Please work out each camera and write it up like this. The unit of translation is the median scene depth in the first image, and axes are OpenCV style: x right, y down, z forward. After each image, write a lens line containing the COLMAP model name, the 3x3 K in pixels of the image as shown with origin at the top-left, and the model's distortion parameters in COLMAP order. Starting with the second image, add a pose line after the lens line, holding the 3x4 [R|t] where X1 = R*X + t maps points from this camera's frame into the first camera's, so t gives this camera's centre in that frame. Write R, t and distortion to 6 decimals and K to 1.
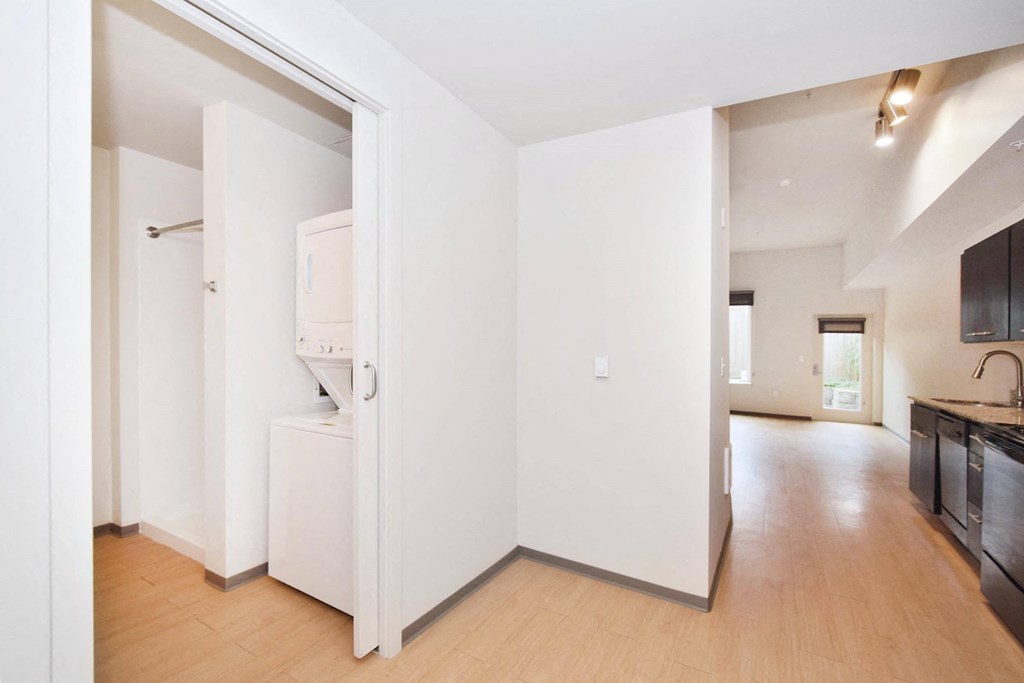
lens RADIAL K [[454.9, 0, 498.2], [0, 454.9, 354.9], [0, 0, 1]] dist [0.001164, 0.000094]
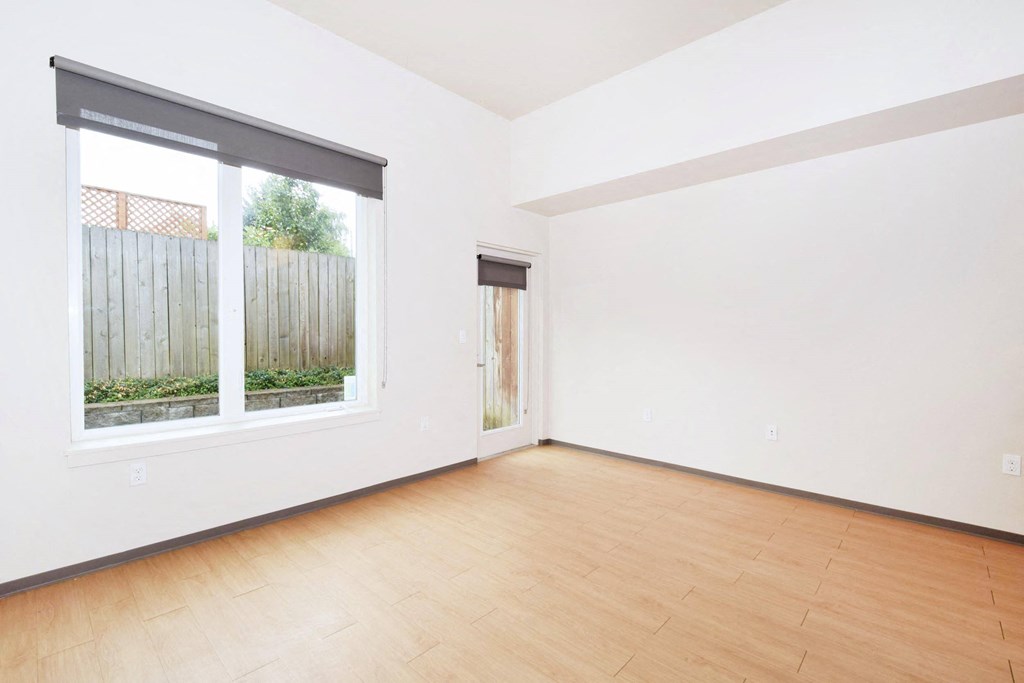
lens RADIAL K [[456.2, 0, 512.0], [0, 456.2, 341.5], [0, 0, 1]] dist [-0.001171, -0.000263]
pose [[0.208535, -0.026310, 0.977661, 0.223890], [0.013286, 0.999622, 0.024067, 0.003450], [-0.977925, 0.007970, 0.208806, 0.862574]]
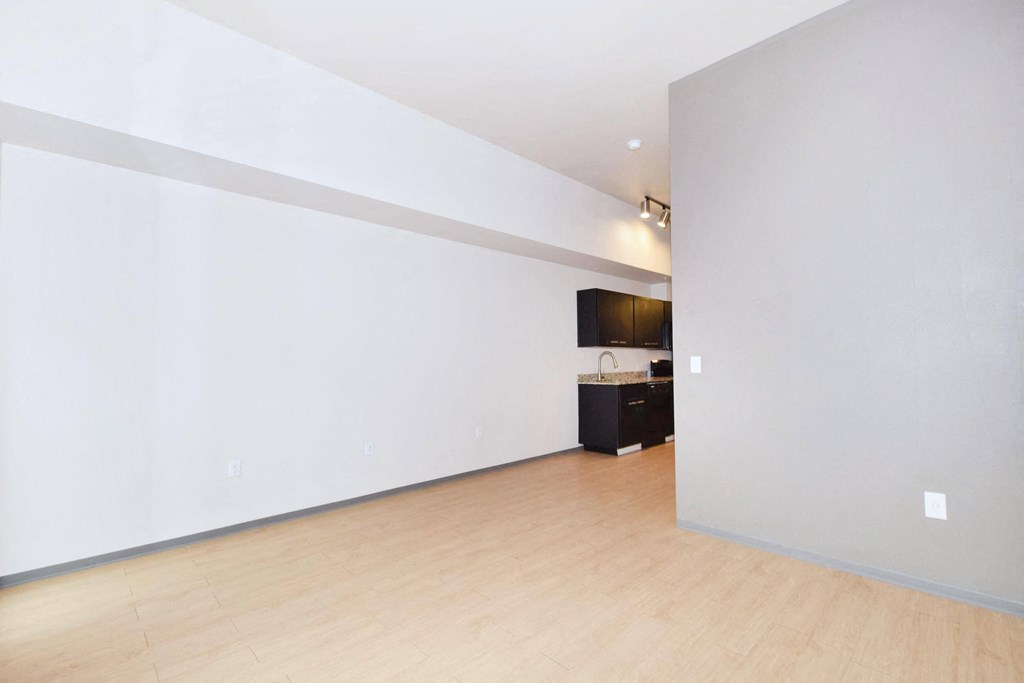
lens RADIAL K [[443.4, 0, 490.2], [0, 443.4, 342.7], [0, 0, 1]] dist [0.000376, -0.000221]
pose [[-0.958062, 0.003756, 0.286535, 0.389355], [0.000320, 0.999928, -0.012034, -0.015018], [-0.286560, -0.011438, -0.957994, 1.133290]]
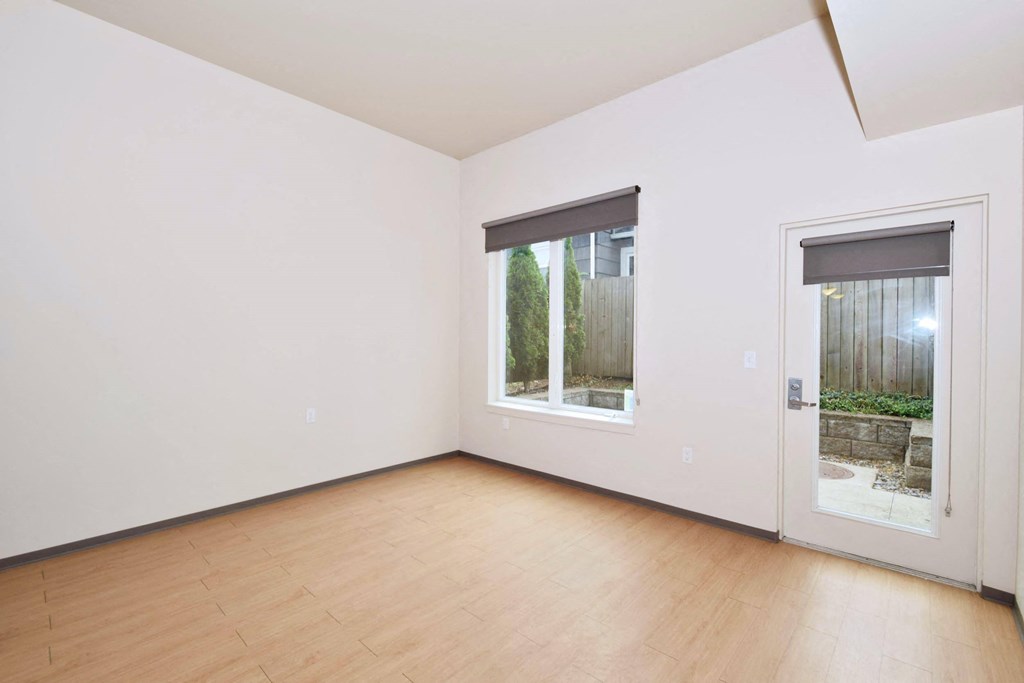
lens RADIAL K [[448.0, 0, 524.9], [0, 448.0, 341.9], [0, 0, 1]] dist [0.000205, -0.000324]
pose [[0.982914, -0.002704, -0.184044, 0.562853], [0.001060, 0.999959, -0.009027, -0.001727], [0.184061, 0.008678, 0.982877, 0.637945]]
